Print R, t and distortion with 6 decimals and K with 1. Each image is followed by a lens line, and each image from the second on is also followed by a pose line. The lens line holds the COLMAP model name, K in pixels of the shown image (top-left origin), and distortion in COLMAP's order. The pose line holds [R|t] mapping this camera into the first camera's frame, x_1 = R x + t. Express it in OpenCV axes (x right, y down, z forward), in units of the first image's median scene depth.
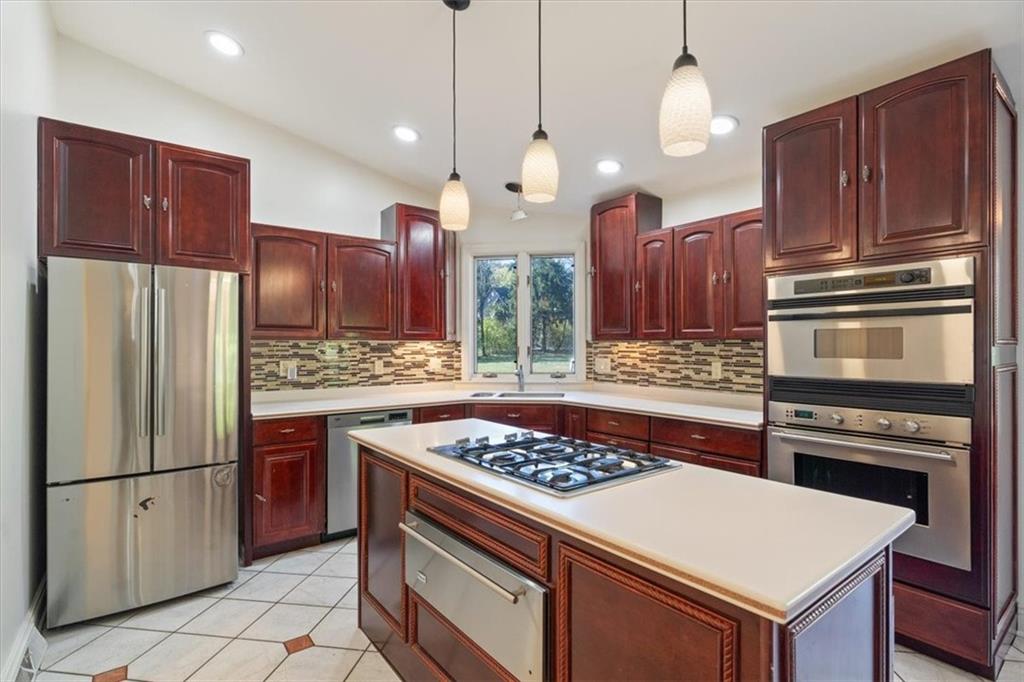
lens RADIAL K [[487.7, 0, 511.2], [0, 487.7, 345.5], [0, 0, 1]] dist [-0.003169, 0.000390]
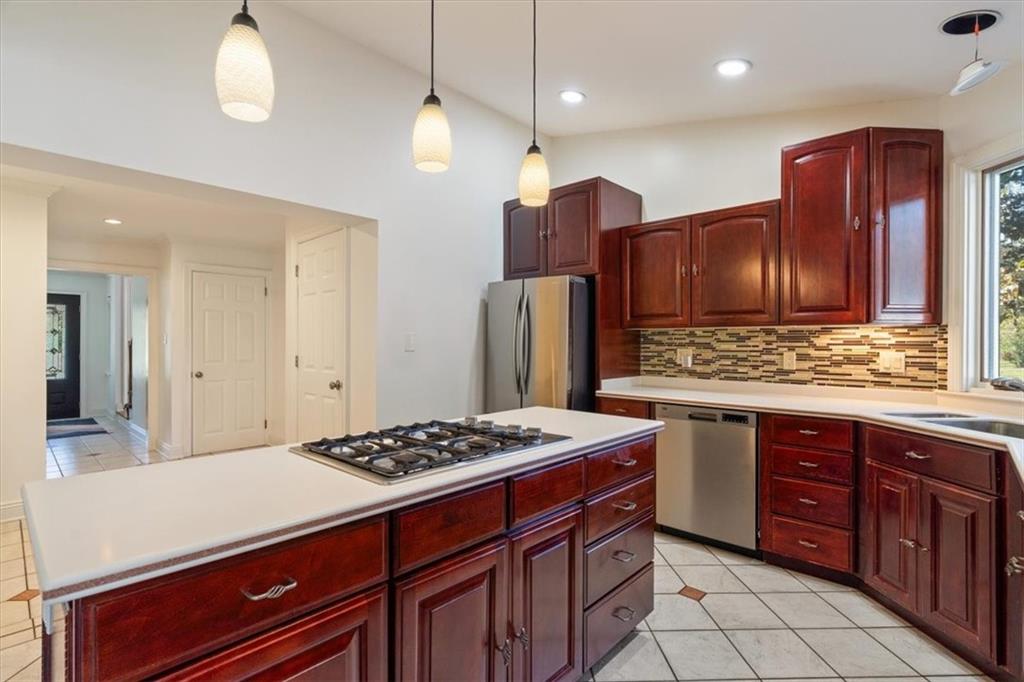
lens RADIAL K [[487.7, 0, 510.8], [0, 487.7, 342.9], [0, 0, 1]] dist [-0.003169, 0.000390]
pose [[0.162573, 0.003317, -0.986691, 0.433701], [-0.001015, 0.999994, 0.003195, 0.014237], [0.986696, 0.000482, 0.162576, 0.427983]]
